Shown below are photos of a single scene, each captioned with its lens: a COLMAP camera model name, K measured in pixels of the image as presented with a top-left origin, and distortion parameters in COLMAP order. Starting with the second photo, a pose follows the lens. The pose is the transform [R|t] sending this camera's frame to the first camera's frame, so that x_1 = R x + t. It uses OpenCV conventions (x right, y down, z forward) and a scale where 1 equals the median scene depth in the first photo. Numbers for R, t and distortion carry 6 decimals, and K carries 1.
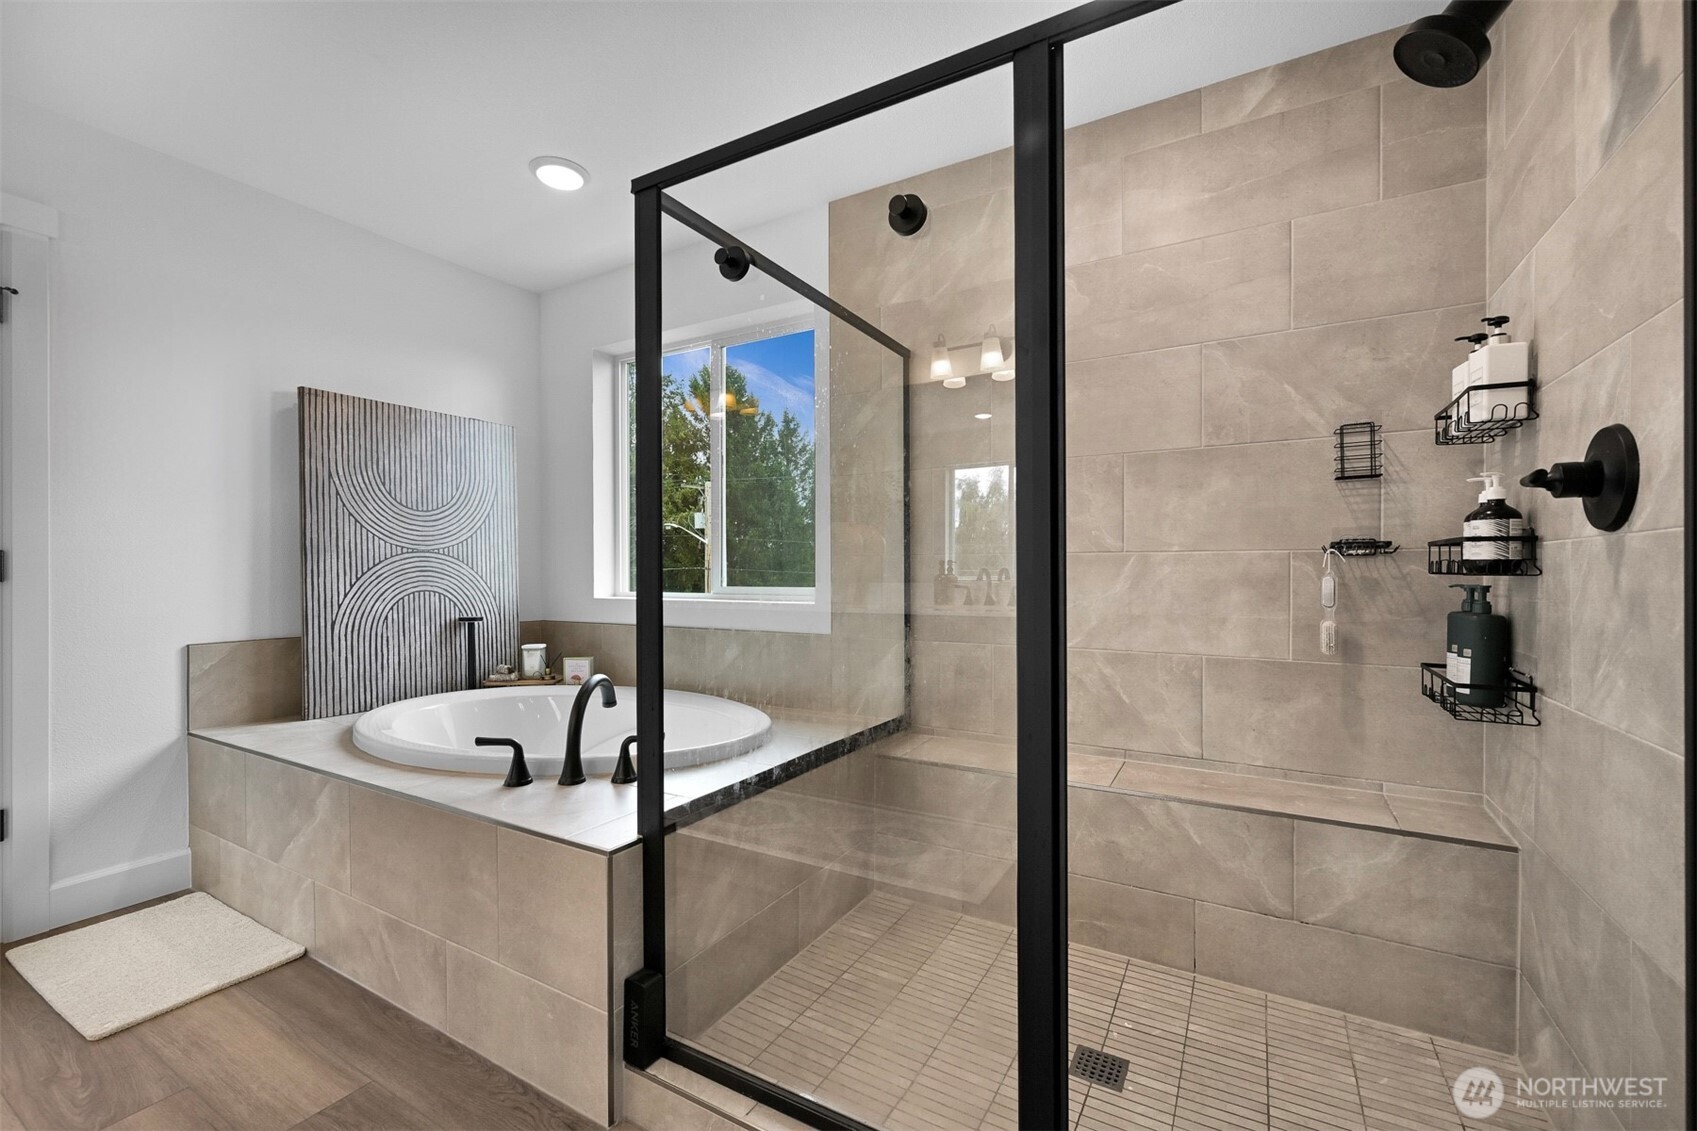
lens RADIAL K [[685.0, 0, 857.8], [0, 685.0, 574.3], [0, 0, 1]] dist [-0.000759, -0.000545]
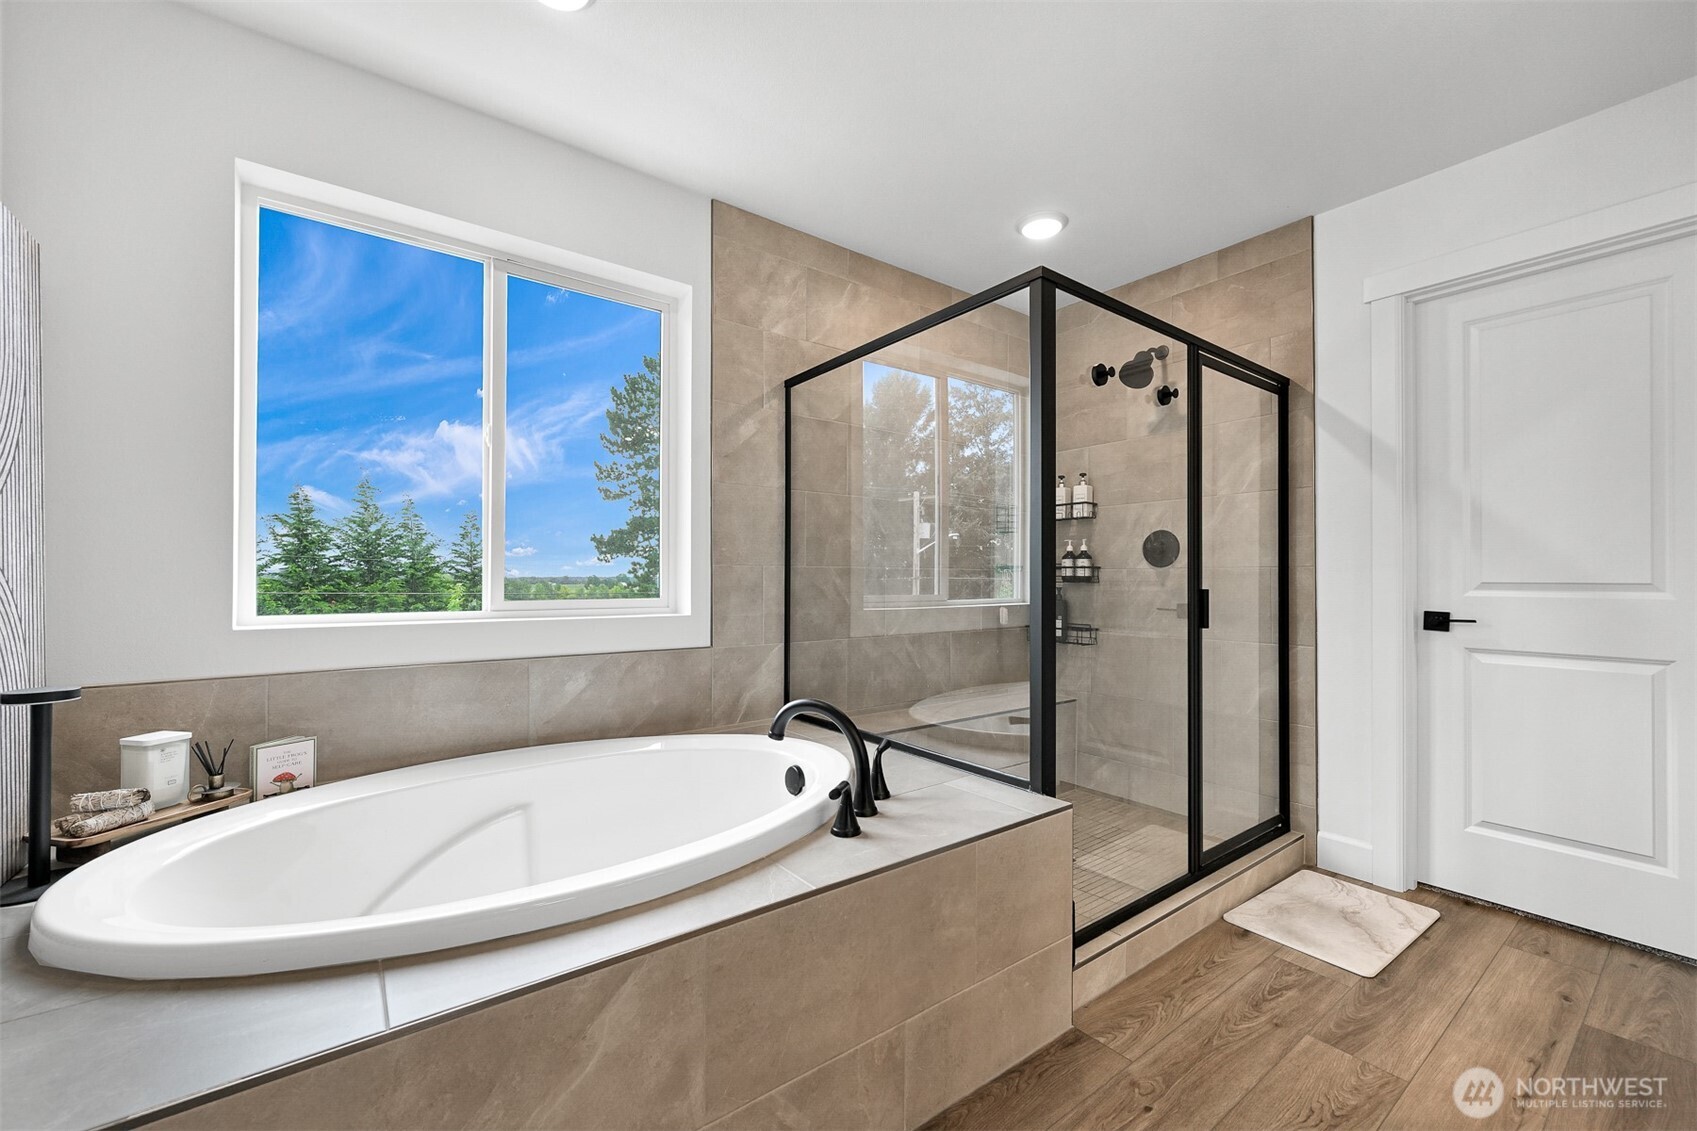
lens RADIAL K [[685.0, 0, 856.0], [0, 685.0, 571.2], [0, 0, 1]] dist [-0.000759, -0.000545]
pose [[0.390039, 0.011159, 0.920731, -0.977137], [0.003789, 0.999899, -0.013723, -0.003290], [-0.920791, 0.008841, 0.389957, 0.505761]]
